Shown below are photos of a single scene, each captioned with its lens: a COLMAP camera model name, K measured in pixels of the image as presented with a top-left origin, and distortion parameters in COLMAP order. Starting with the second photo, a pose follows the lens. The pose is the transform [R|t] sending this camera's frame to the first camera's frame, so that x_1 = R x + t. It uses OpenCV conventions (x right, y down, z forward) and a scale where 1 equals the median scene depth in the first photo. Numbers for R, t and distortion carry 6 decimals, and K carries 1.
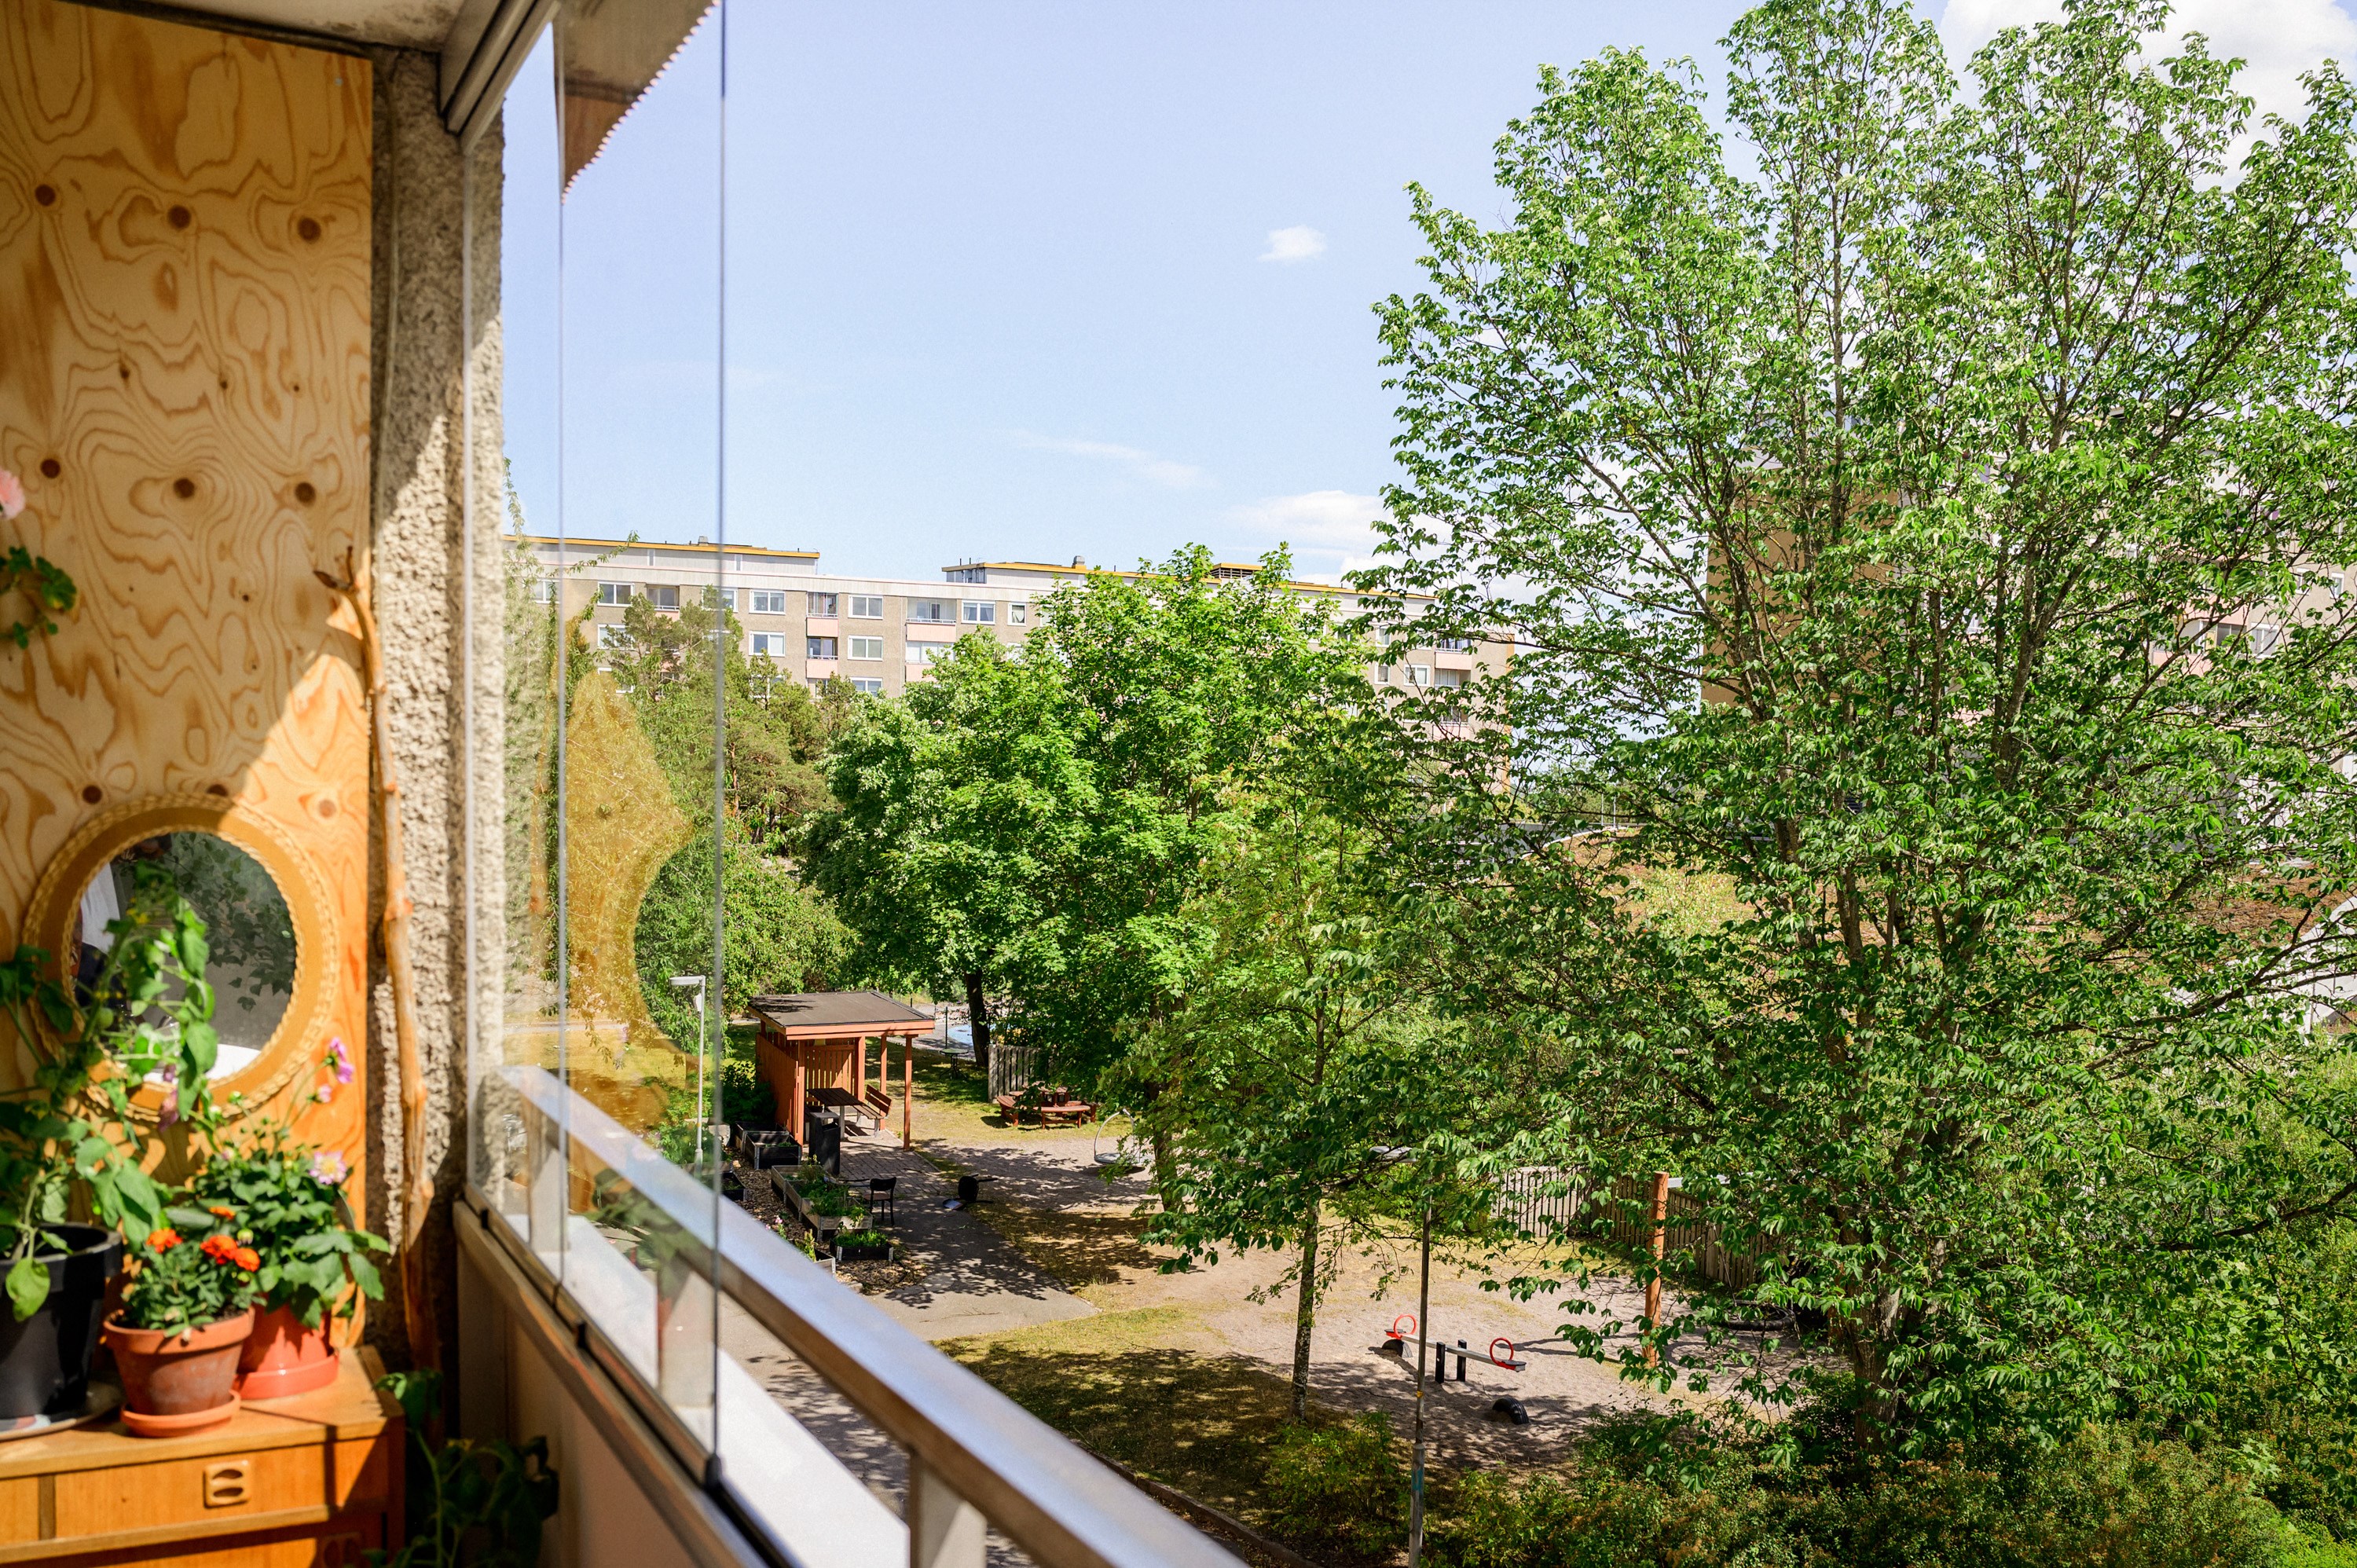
lens RADIAL K [[2069.9, 0, 1177.2], [0, 2069.9, 947.1], [0, 0, 1]] dist [0.010420, 0.004595]
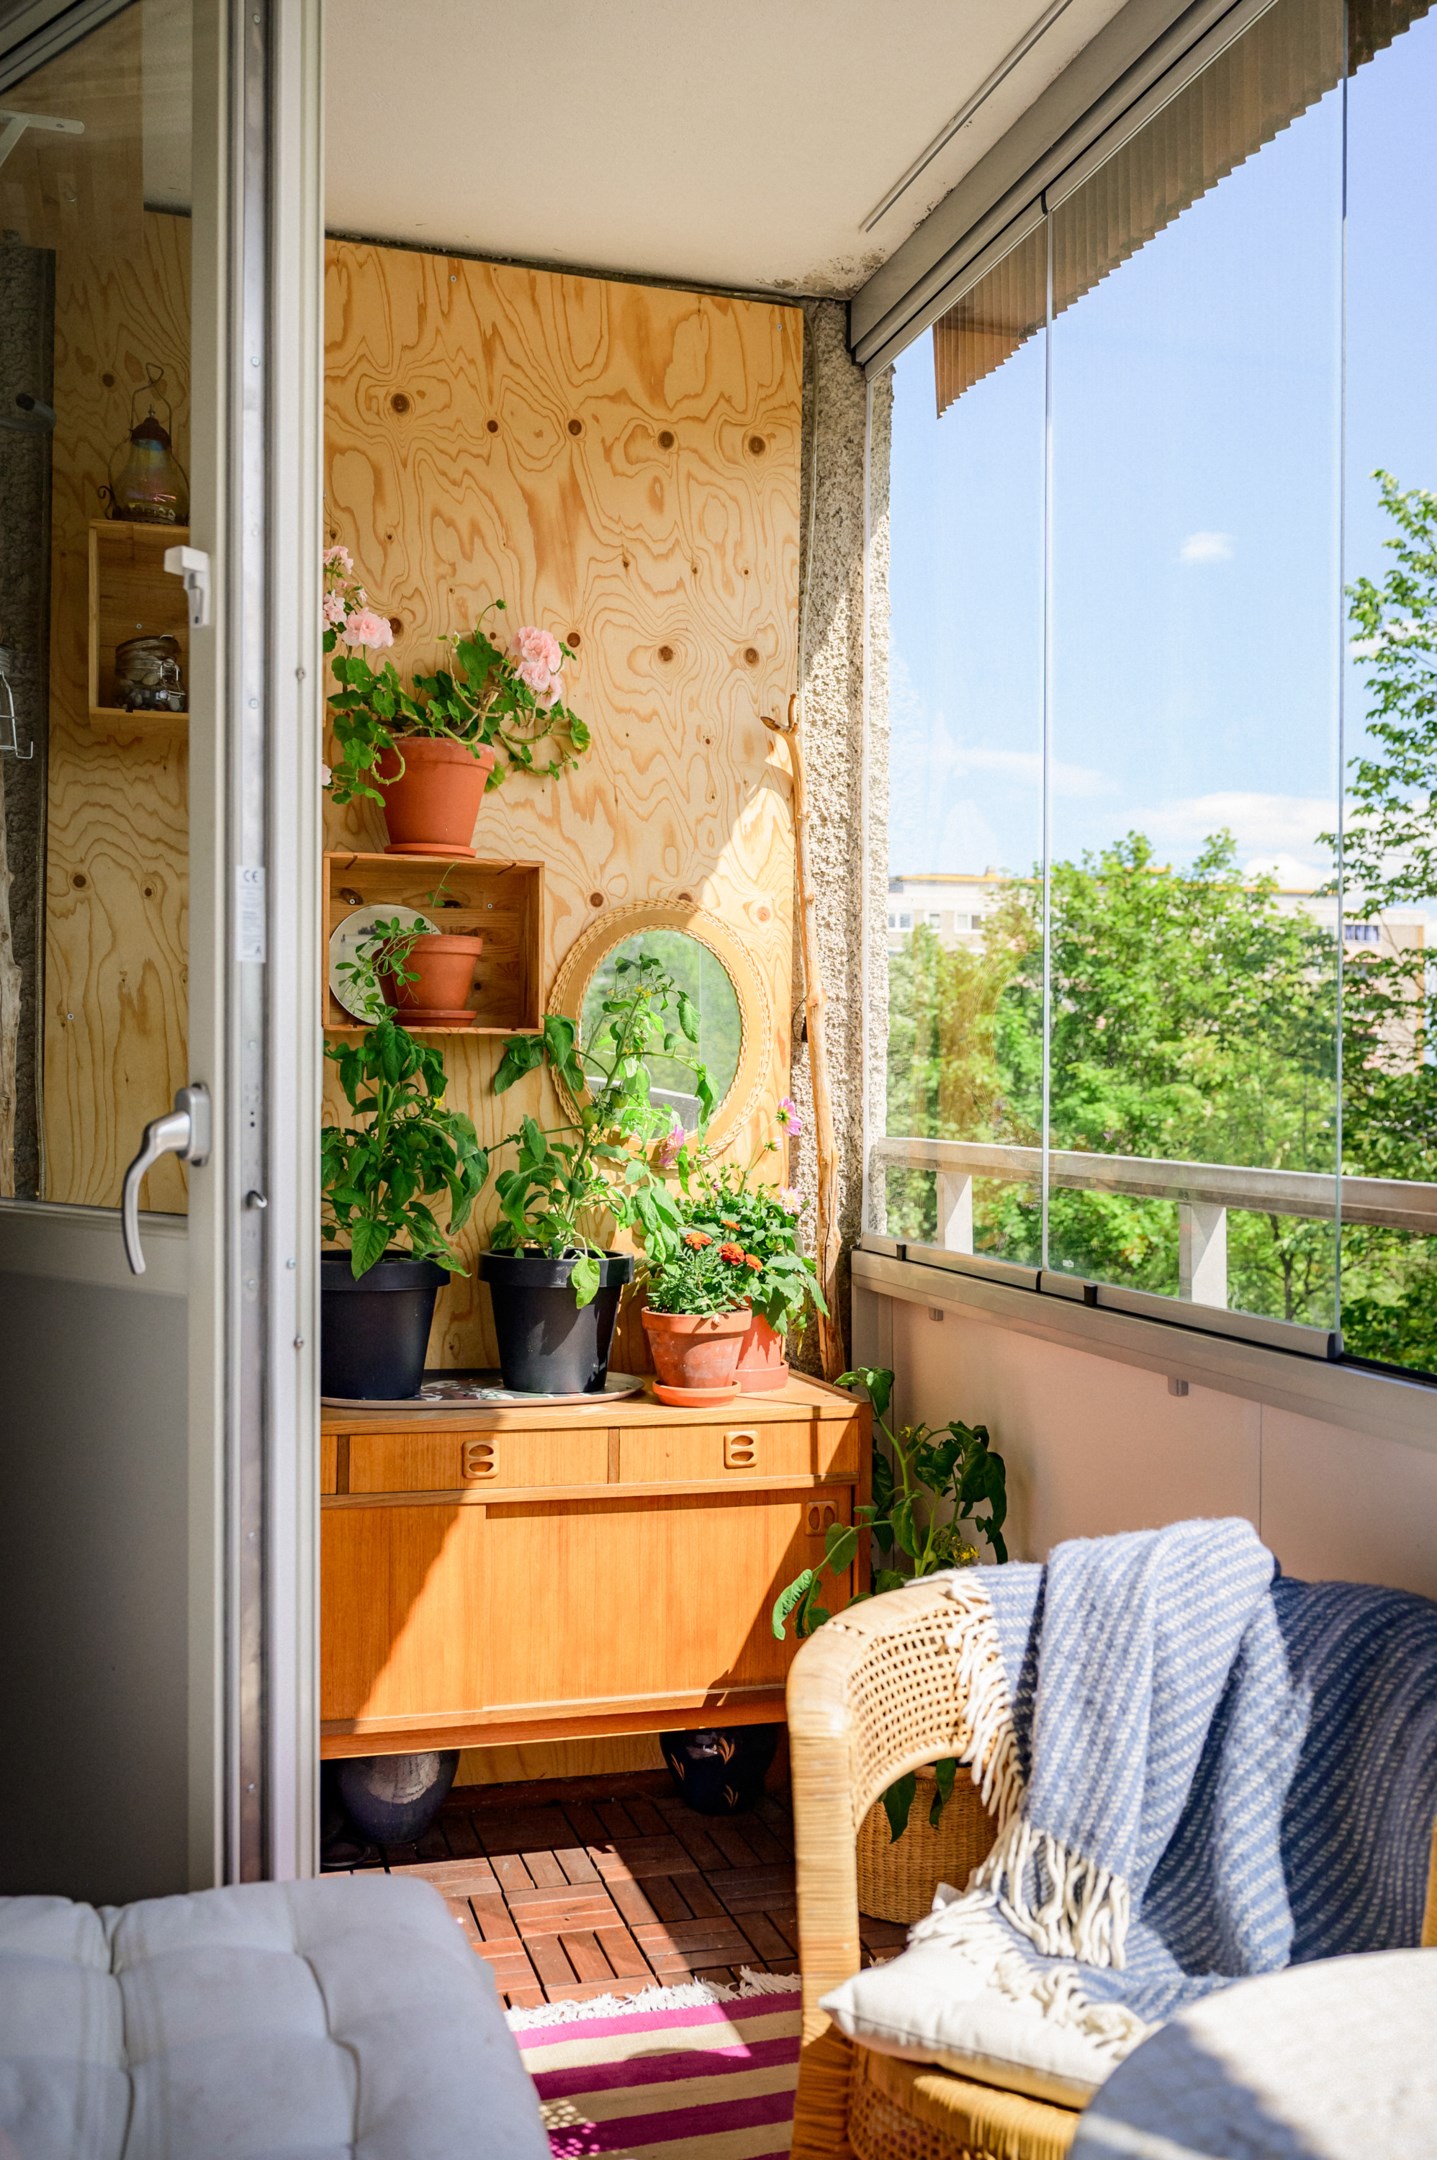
lens RADIAL K [[1966.6, 0, 718.5], [0, 1966.6, 1080.0], [0, 0, 1]] dist [0.017590, 0.008001]
pose [[0.983153, -0.016845, -0.182007, -0.224164], [0.002083, 0.996712, -0.080997, 0.119294], [0.182773, 0.079253, 0.979956, -0.114923]]
